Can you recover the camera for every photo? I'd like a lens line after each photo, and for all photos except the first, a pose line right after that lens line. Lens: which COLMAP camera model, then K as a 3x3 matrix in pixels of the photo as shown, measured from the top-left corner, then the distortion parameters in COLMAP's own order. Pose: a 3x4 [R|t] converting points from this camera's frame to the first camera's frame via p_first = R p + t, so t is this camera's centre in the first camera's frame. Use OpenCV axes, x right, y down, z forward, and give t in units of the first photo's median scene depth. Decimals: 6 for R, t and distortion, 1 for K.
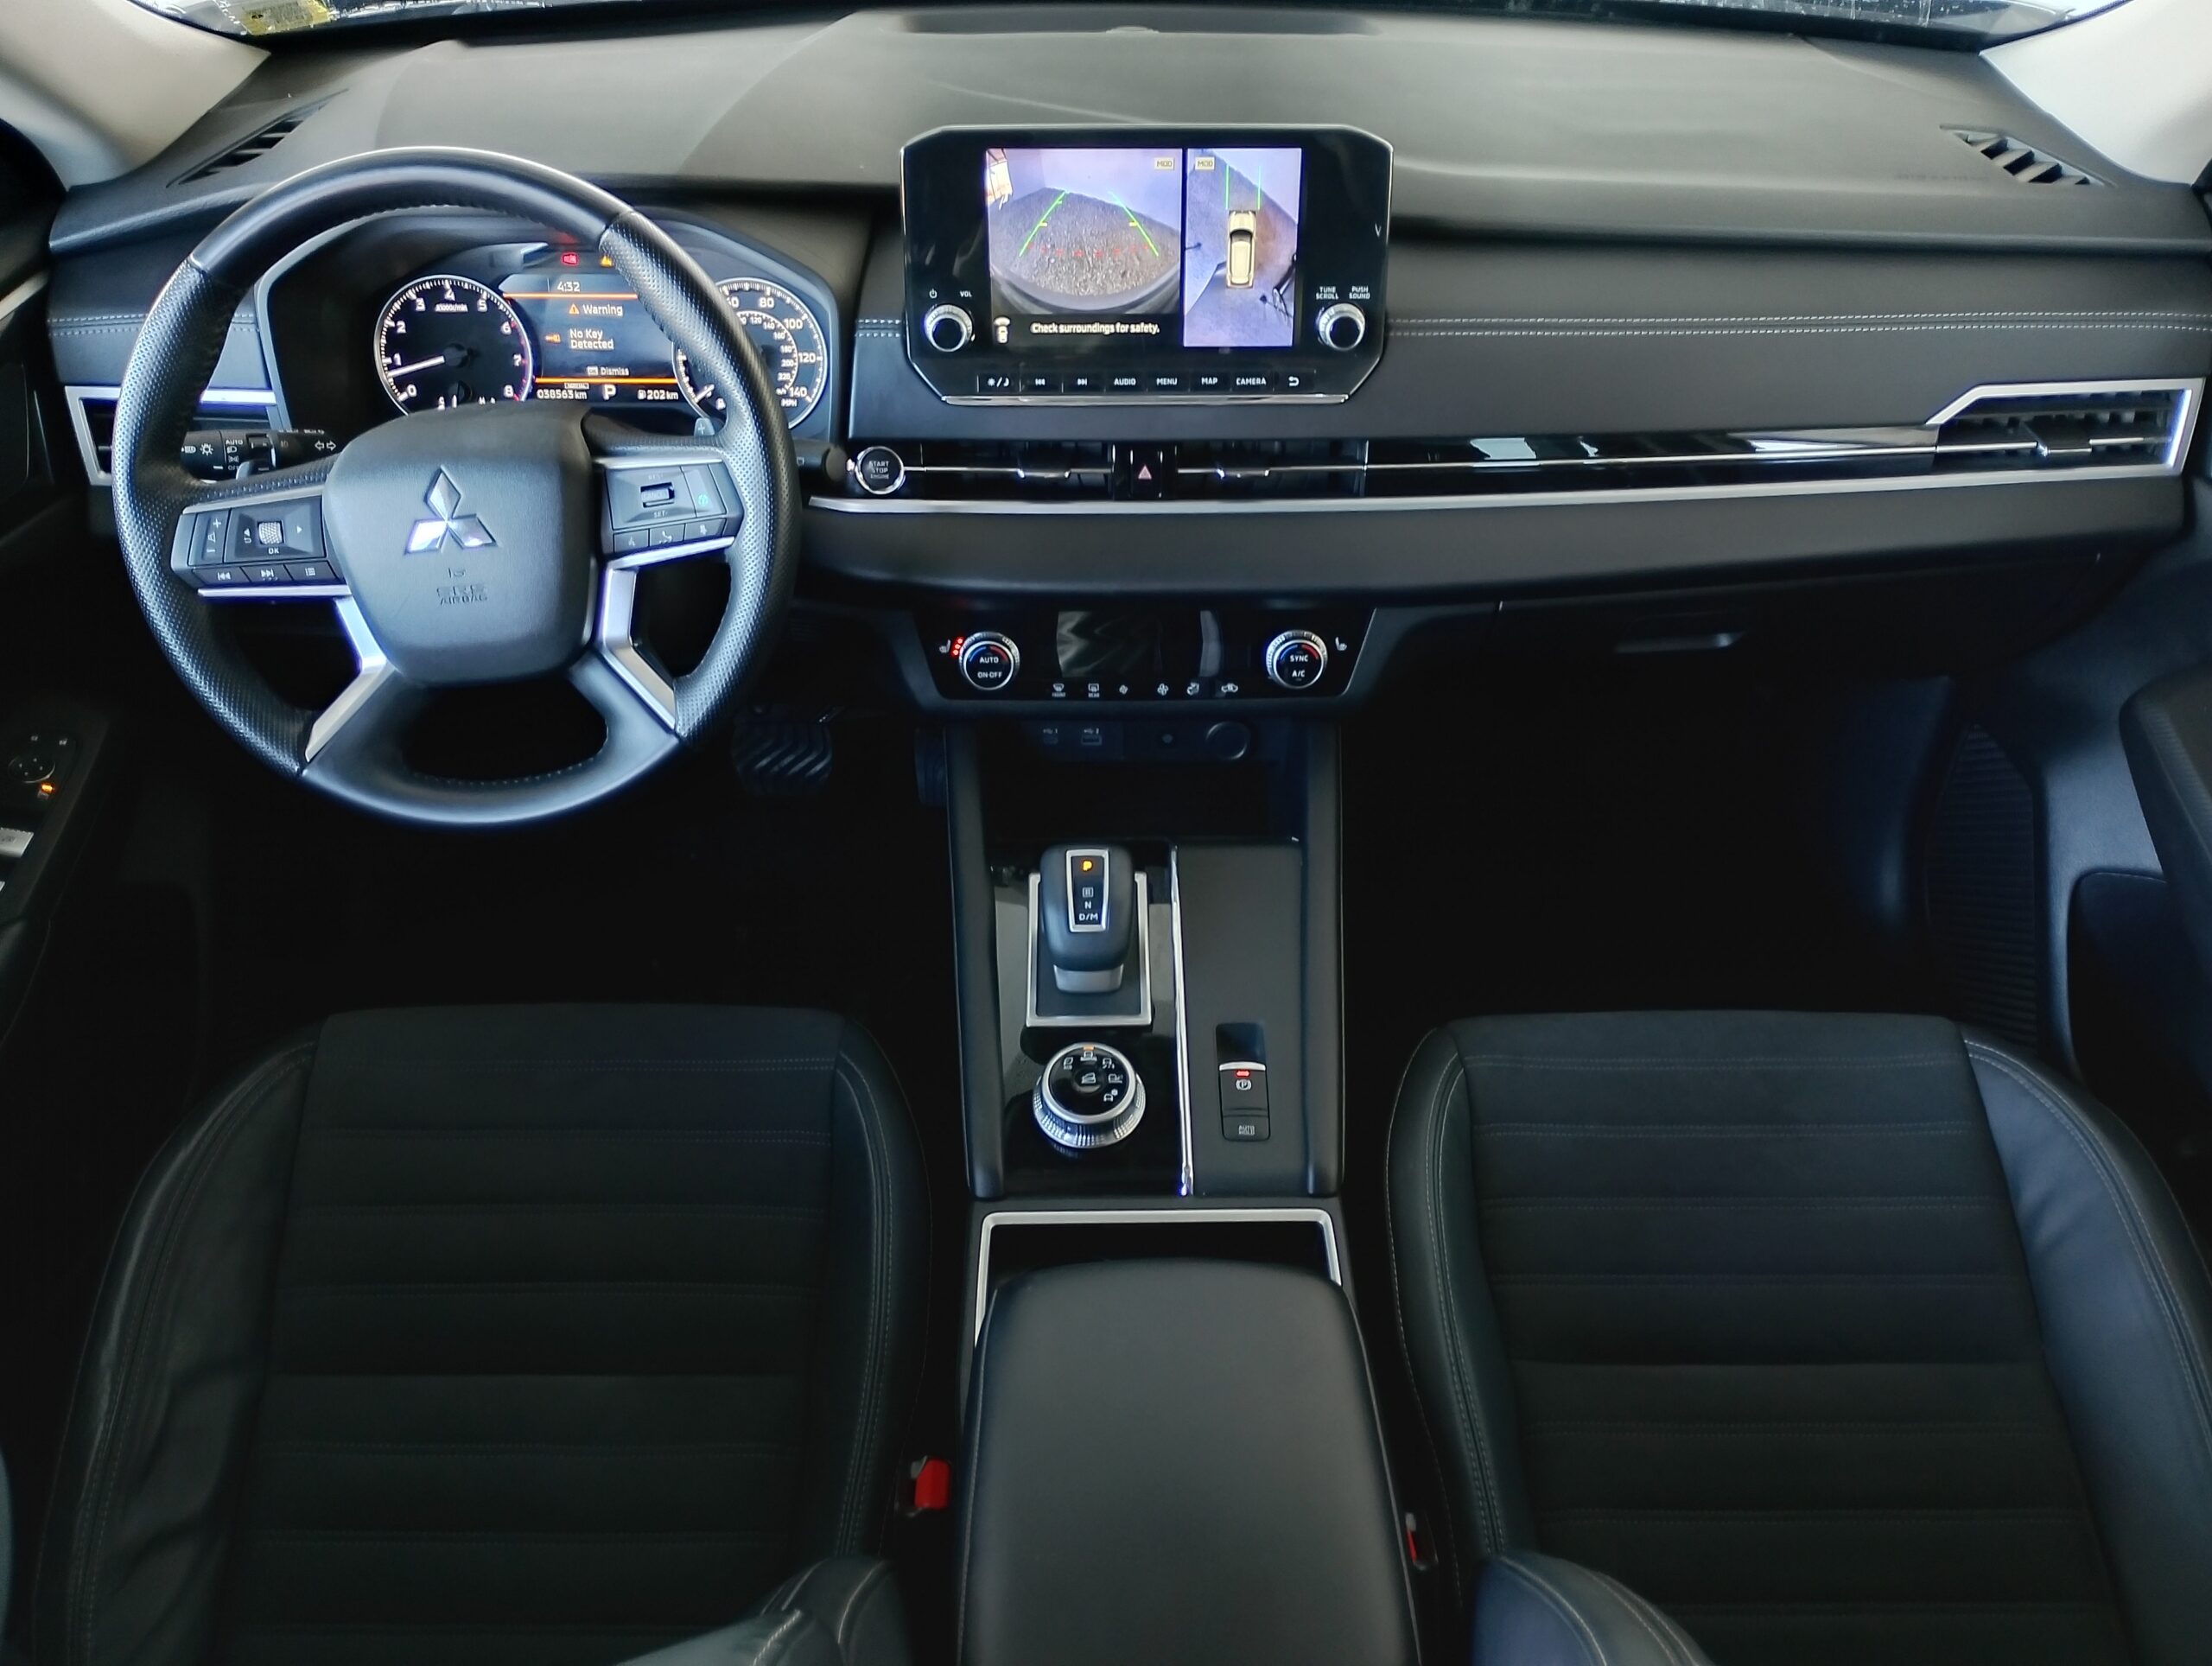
lens RADIAL K [[1881.0, 0, 1106.0], [0, 1881.0, 833.0], [0, 0, 1]] dist [0.059838, -0.069707]
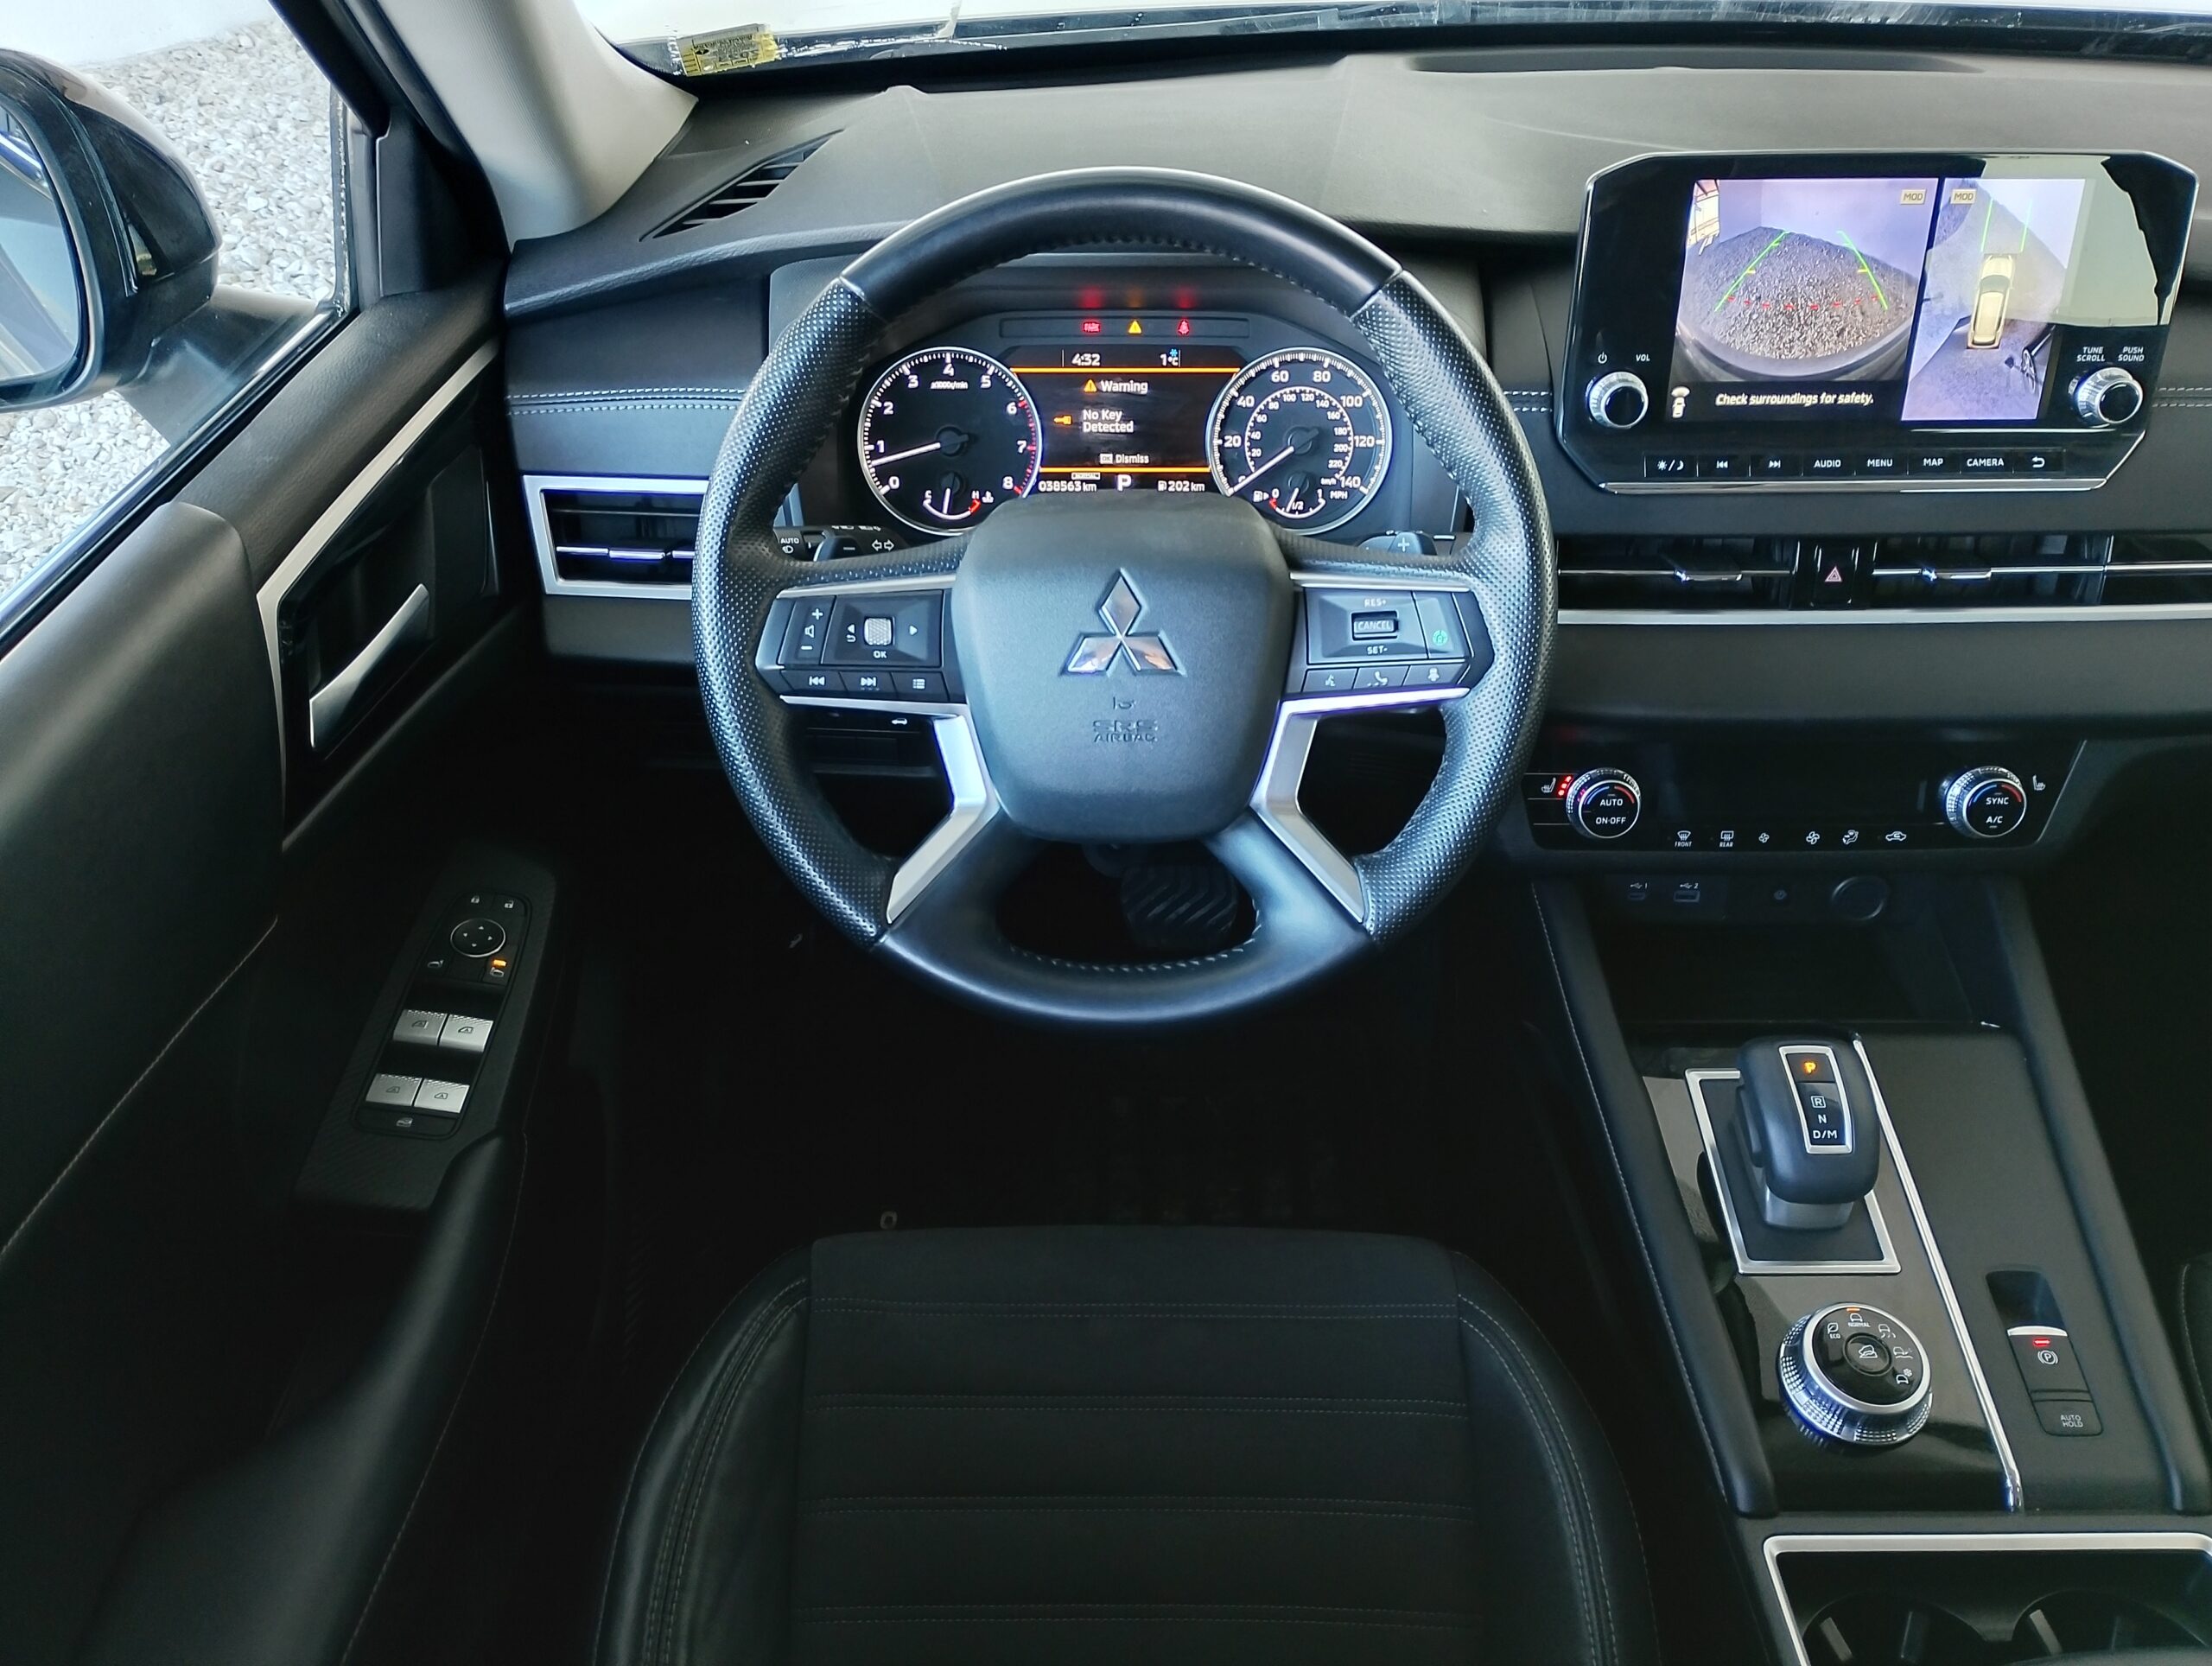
lens RADIAL K [[1881.0, 0, 1106.0], [0, 1881.0, 833.0], [0, 0, 1]] dist [0.059838, -0.069707]
pose [[0.999924, 0.001920, -0.012195, -0.278305], [-0.002596, 0.998449, -0.055612, -0.033499], [0.012069, 0.055640, 0.998378, 0.184828]]
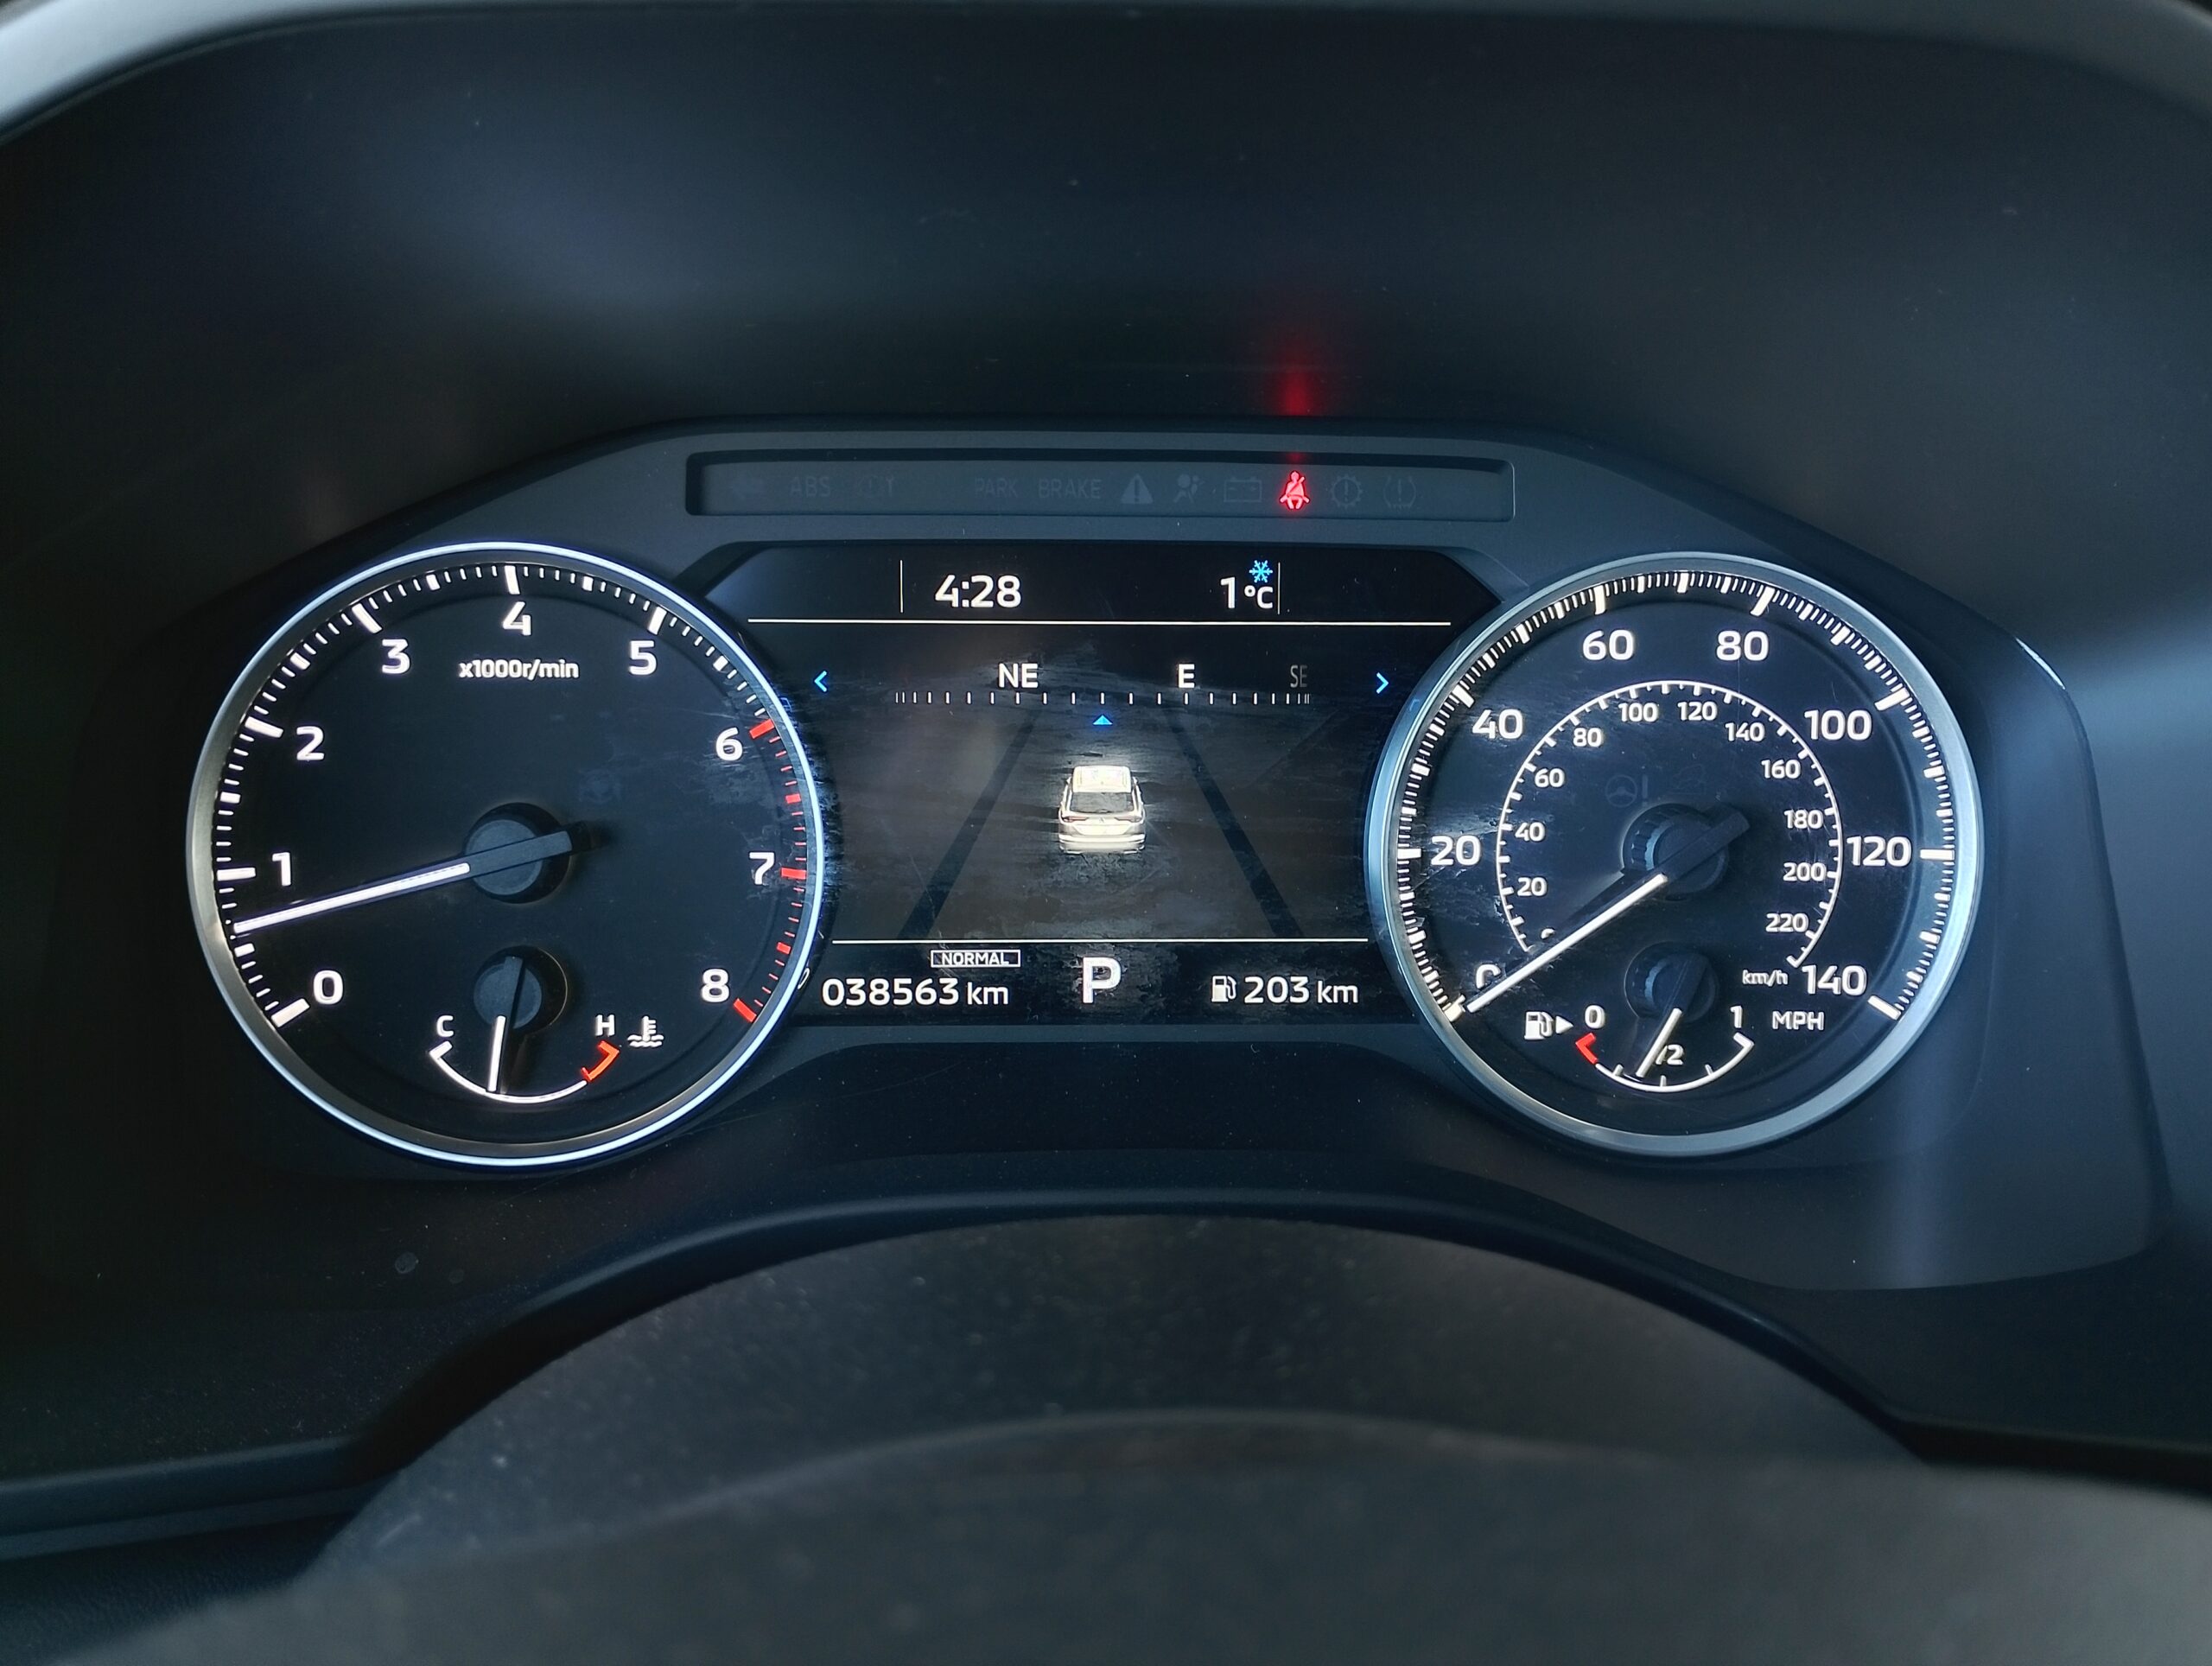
lens RADIAL K [[1881.0, 0, 1106.0], [0, 1881.0, 833.0], [0, 0, 1]] dist [0.059838, -0.069707]
pose [[0.999530, -0.000136, 0.030640, -0.288536], [0.007368, 0.971720, -0.236022, -0.205565], [-0.029741, 0.236137, 0.971265, 0.797570]]
